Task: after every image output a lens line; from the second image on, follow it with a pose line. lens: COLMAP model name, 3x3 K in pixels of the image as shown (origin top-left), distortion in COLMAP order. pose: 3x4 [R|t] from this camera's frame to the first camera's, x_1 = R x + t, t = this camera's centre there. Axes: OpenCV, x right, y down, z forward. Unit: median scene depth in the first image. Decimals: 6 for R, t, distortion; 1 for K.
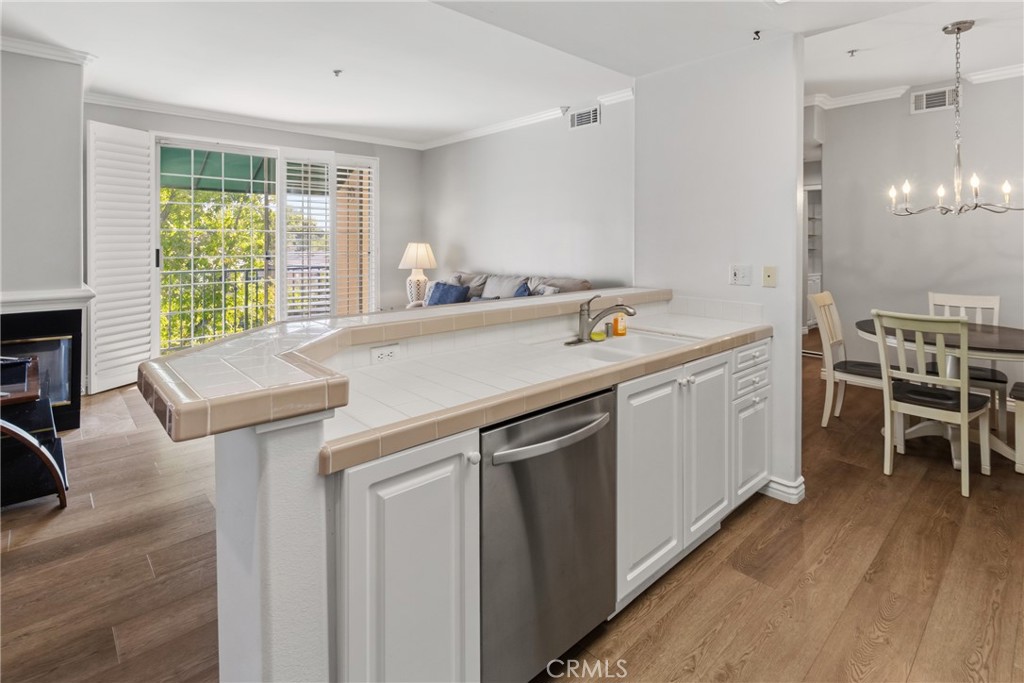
lens RADIAL K [[492.3, 0, 521.1], [0, 492.3, 303.9], [0, 0, 1]] dist [0.005273, -0.001553]
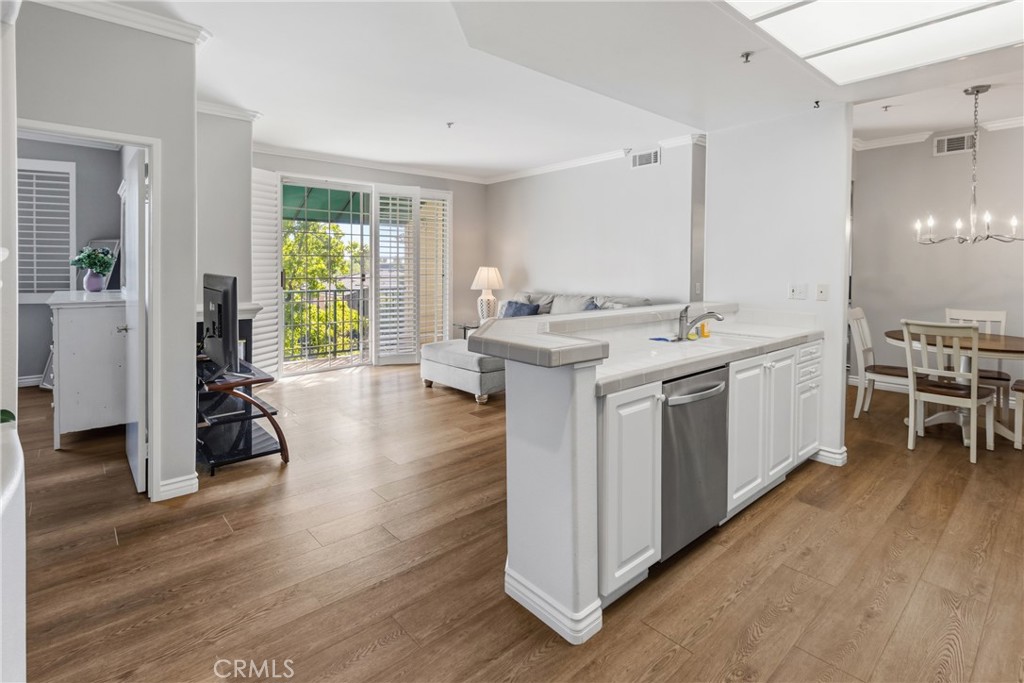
lens RADIAL K [[492.3, 0, 510.1], [0, 492.3, 339.8], [0, 0, 1]] dist [0.005273, -0.001553]
pose [[0.999669, 0.006015, -0.025024, -0.253187], [-0.005490, 0.999765, 0.020989, 0.041688], [0.025144, -0.020844, 0.999467, -0.283764]]
